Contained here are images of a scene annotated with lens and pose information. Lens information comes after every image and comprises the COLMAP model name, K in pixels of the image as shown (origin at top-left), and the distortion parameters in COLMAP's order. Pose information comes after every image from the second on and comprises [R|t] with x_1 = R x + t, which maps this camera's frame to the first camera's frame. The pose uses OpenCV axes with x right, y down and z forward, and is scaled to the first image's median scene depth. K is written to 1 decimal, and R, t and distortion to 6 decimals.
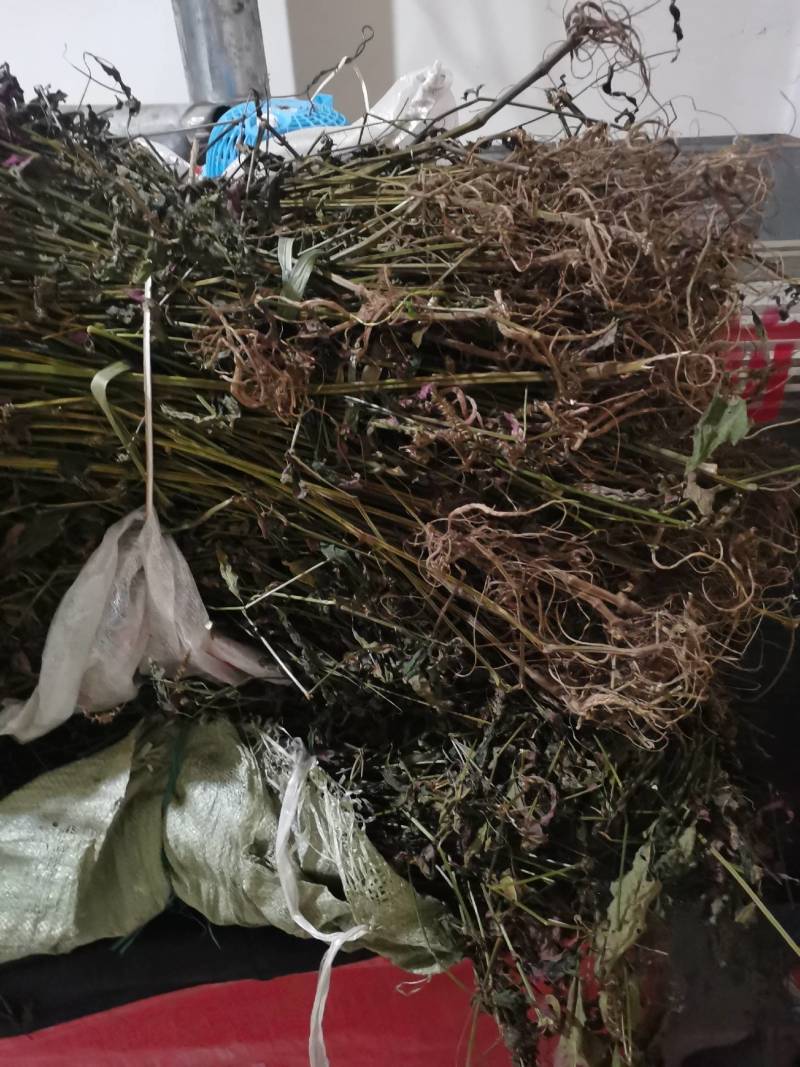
lens RADIAL K [[842.0, 0, 400.0], [0, 842.0, 533.5], [0, 0, 1]] dist [0.056041, -0.078060]
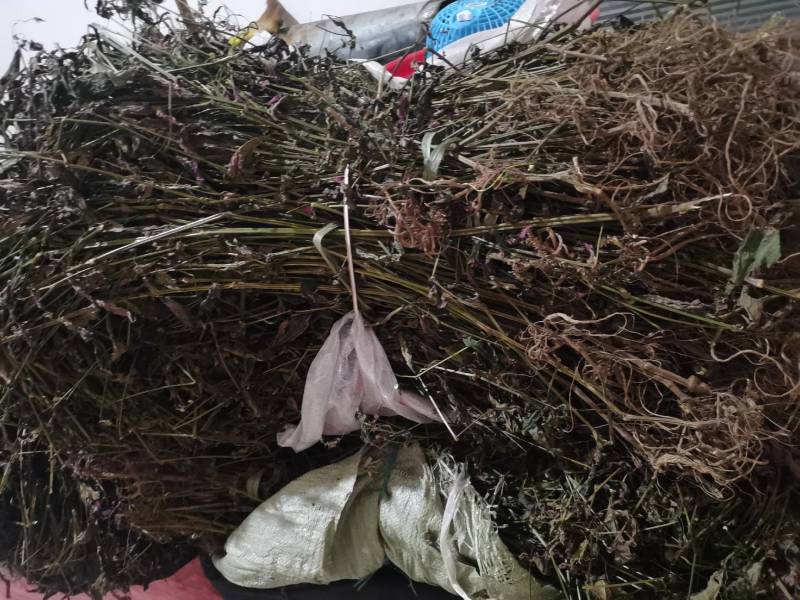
lens RADIAL K [[631.3, 0, 400.0], [0, 631.3, 300.0], [0, 0, 1]] dist [0.056041, -0.078060]
pose [[0.934779, -0.007330, -0.355154, 0.195605], [0.017377, 0.999534, 0.025106, -0.079776], [0.354804, -0.029639, 0.934471, -0.061383]]
